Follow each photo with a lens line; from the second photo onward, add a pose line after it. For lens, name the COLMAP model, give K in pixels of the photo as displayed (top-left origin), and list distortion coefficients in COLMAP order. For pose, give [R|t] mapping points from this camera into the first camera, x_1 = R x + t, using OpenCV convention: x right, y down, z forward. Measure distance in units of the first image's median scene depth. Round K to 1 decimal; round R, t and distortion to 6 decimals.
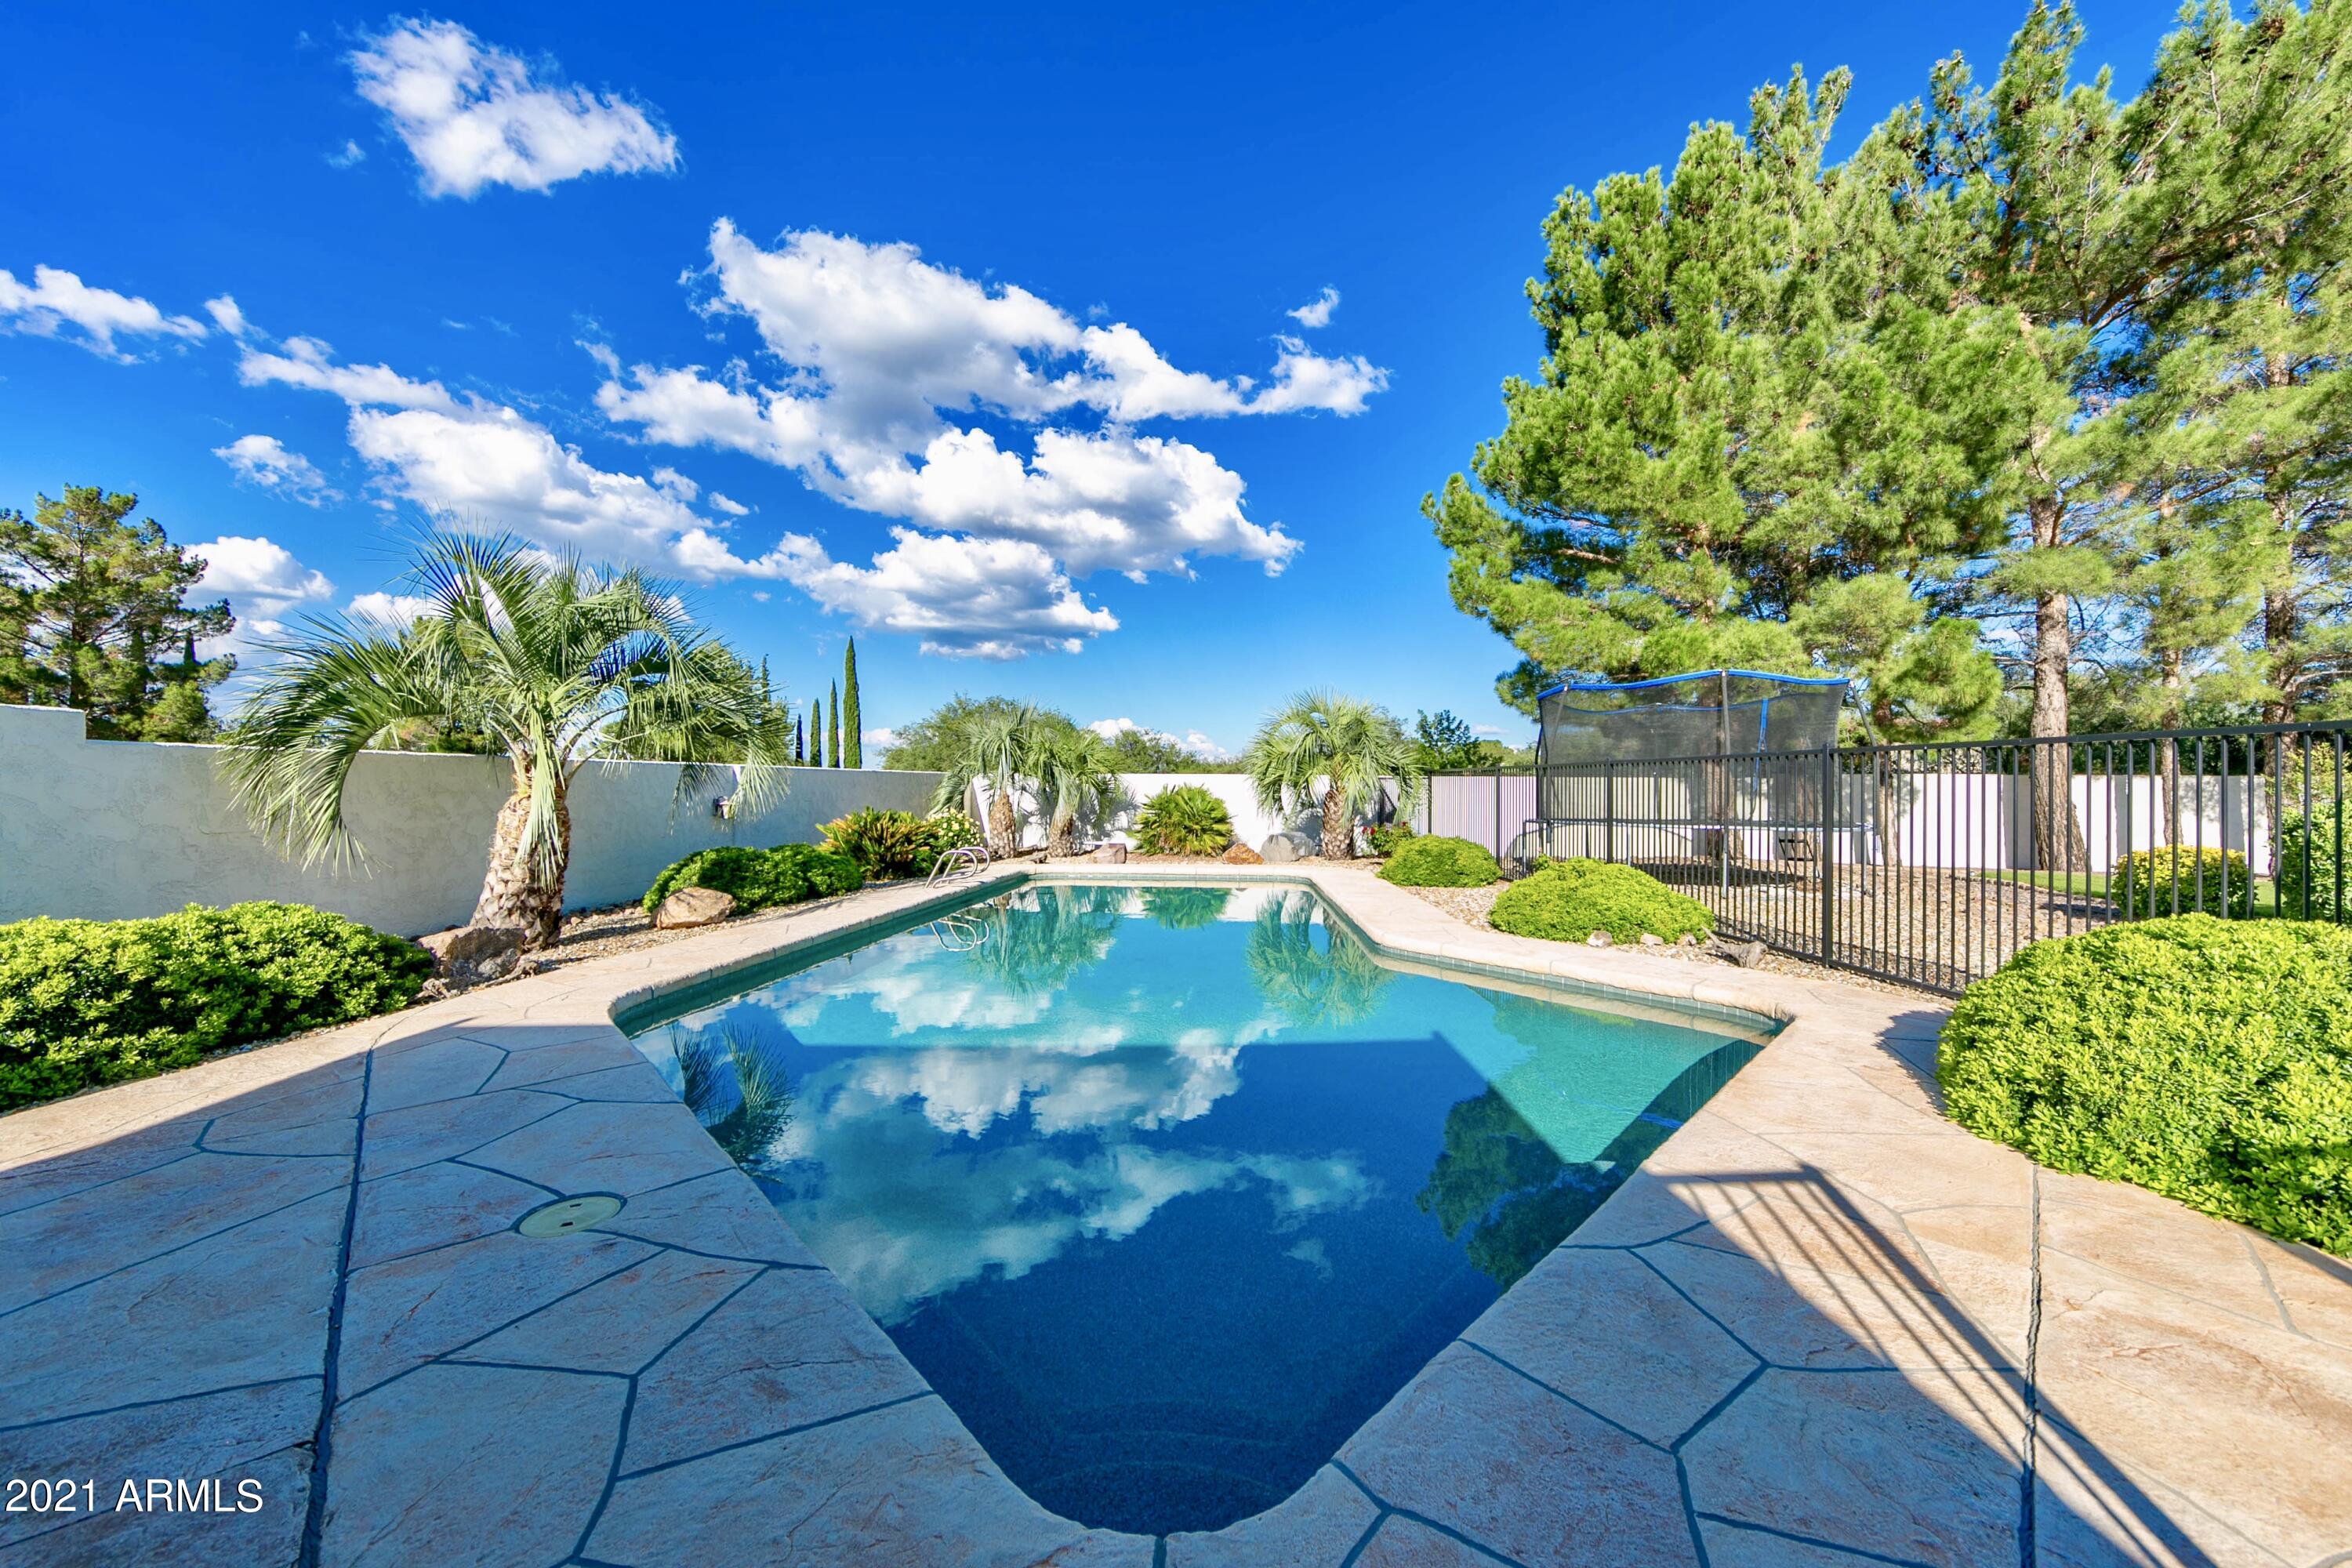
lens RADIAL K [[917.2, 0, 1179.7], [0, 917.2, 787.5], [0, 0, 1]] dist [-0.002352, -0.000351]
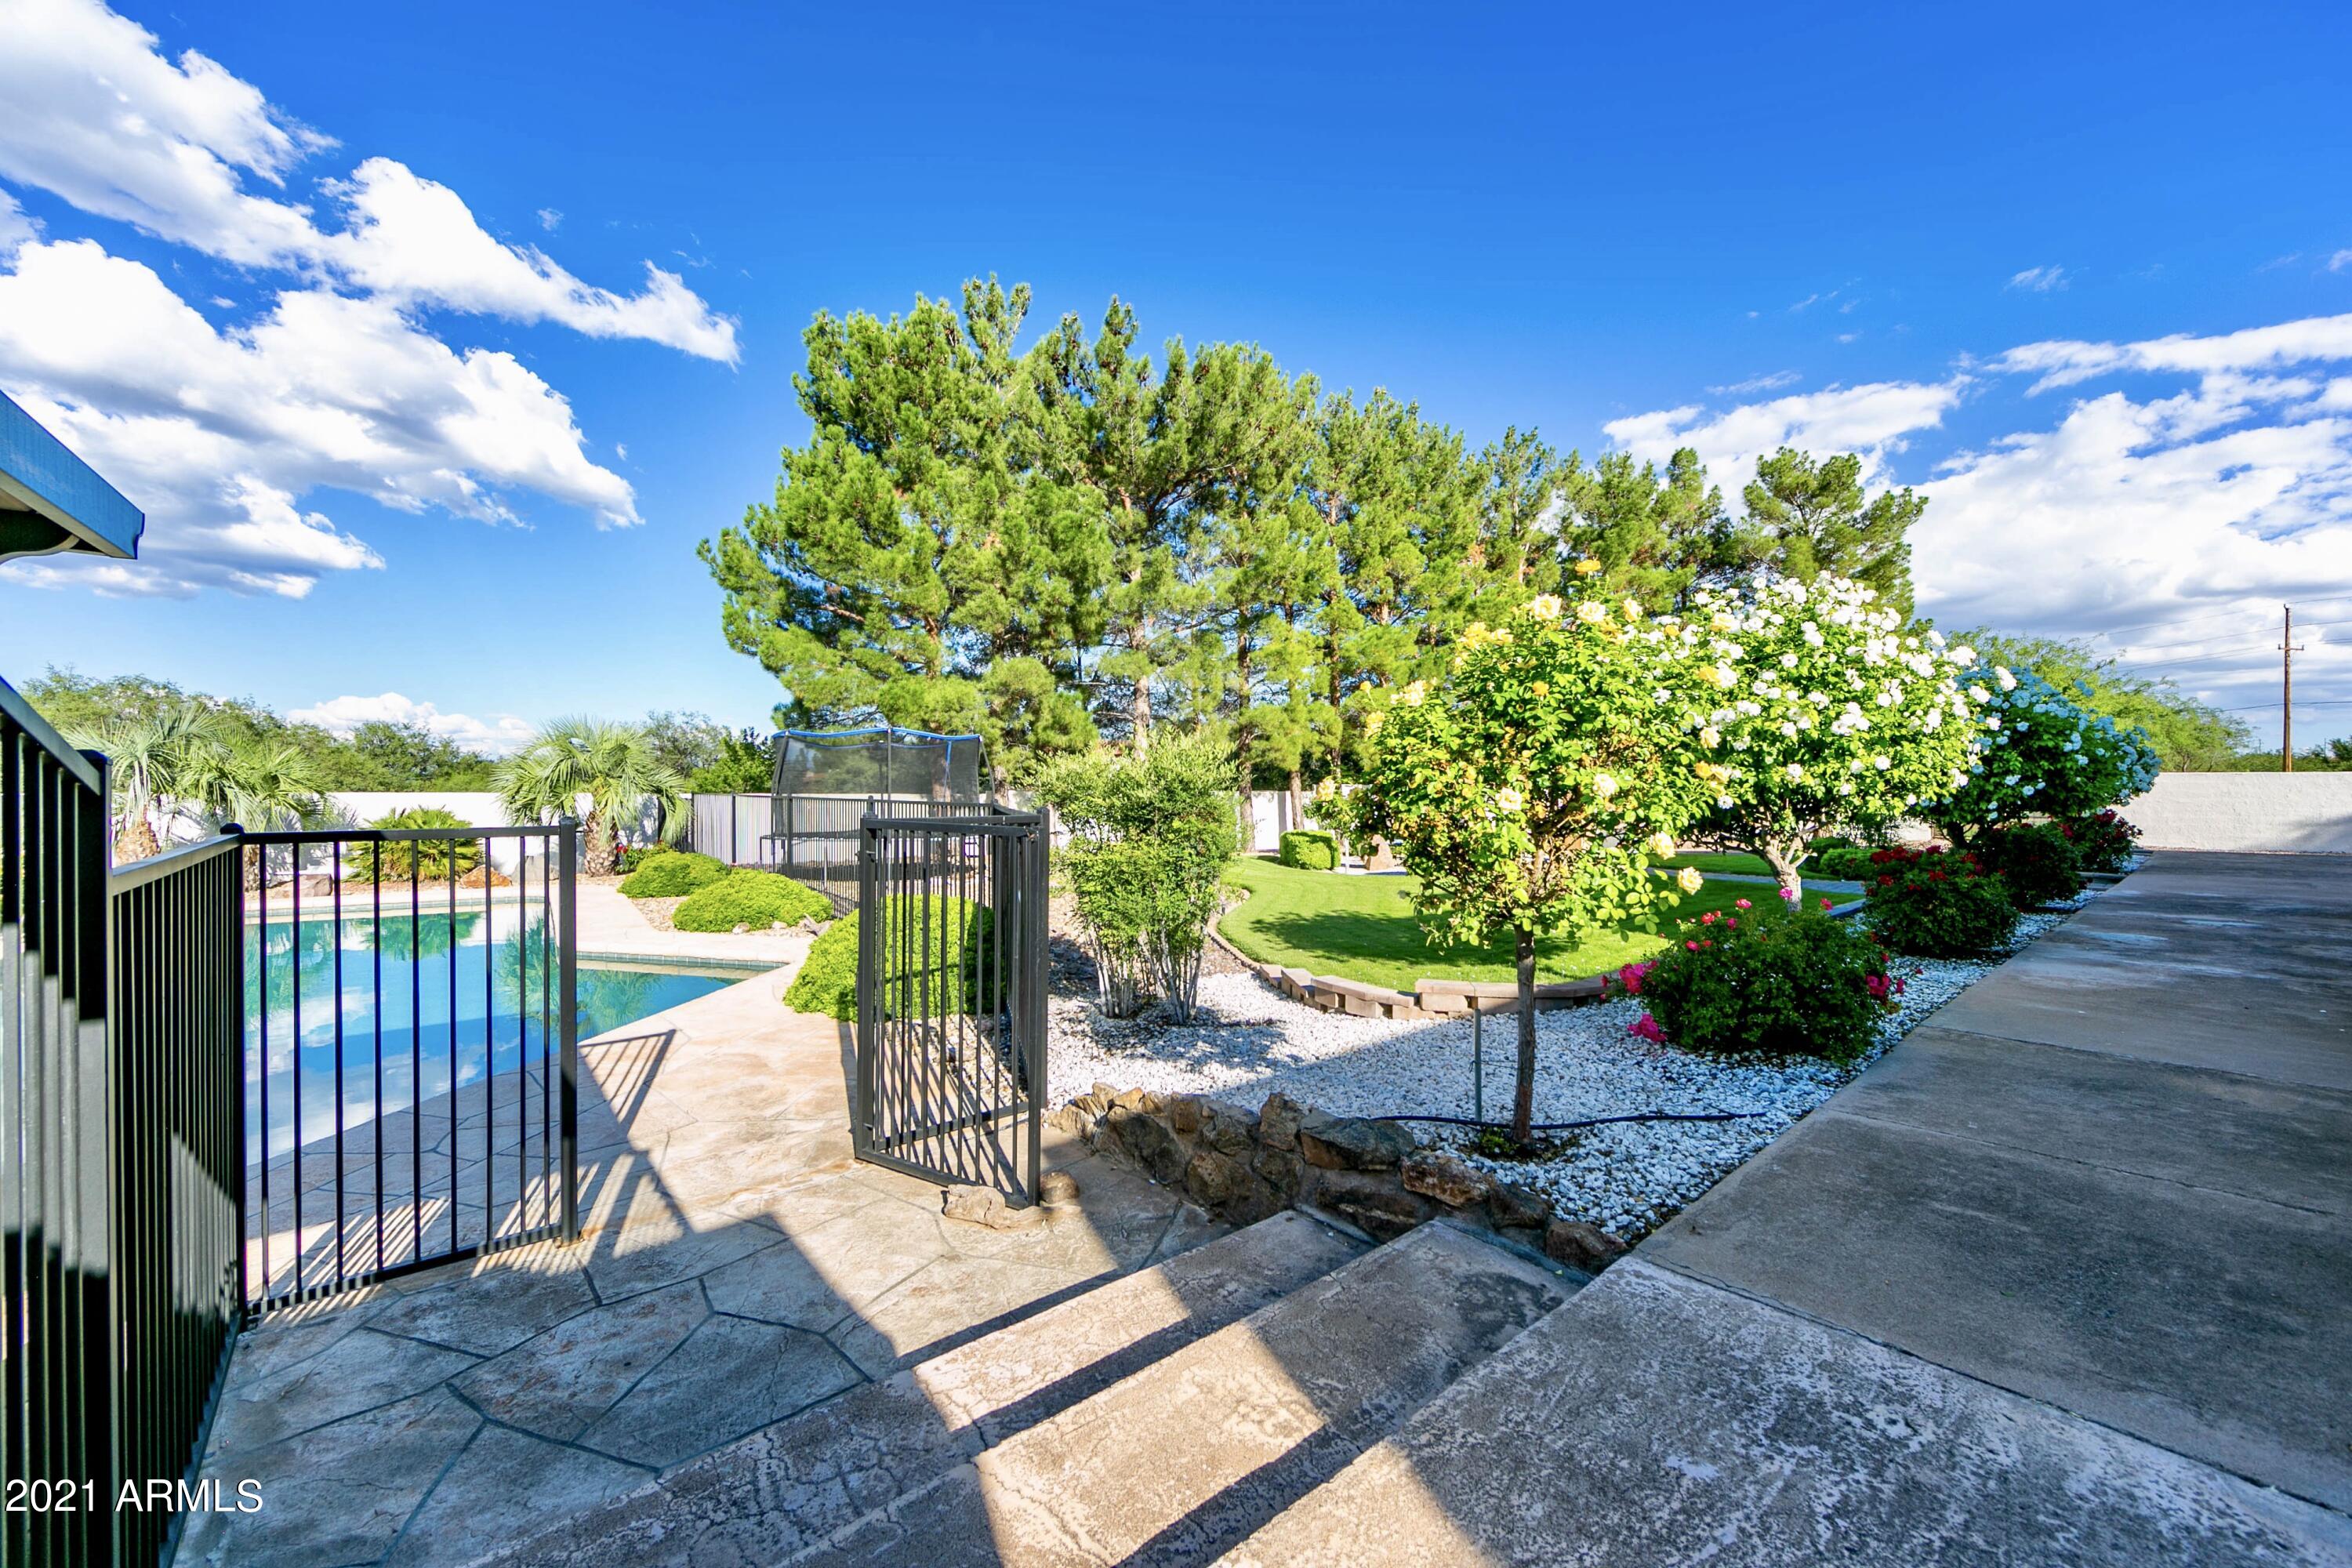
lens RADIAL K [[917.2, 0, 1185.1], [0, 917.2, 788.0], [0, 0, 1]] dist [-0.002352, -0.000351]
pose [[0.792610, -0.007381, 0.609684, 0.066016], [0.002806, 0.999960, 0.008458, -0.033589], [-0.609722, -0.004993, 0.792599, -0.287403]]
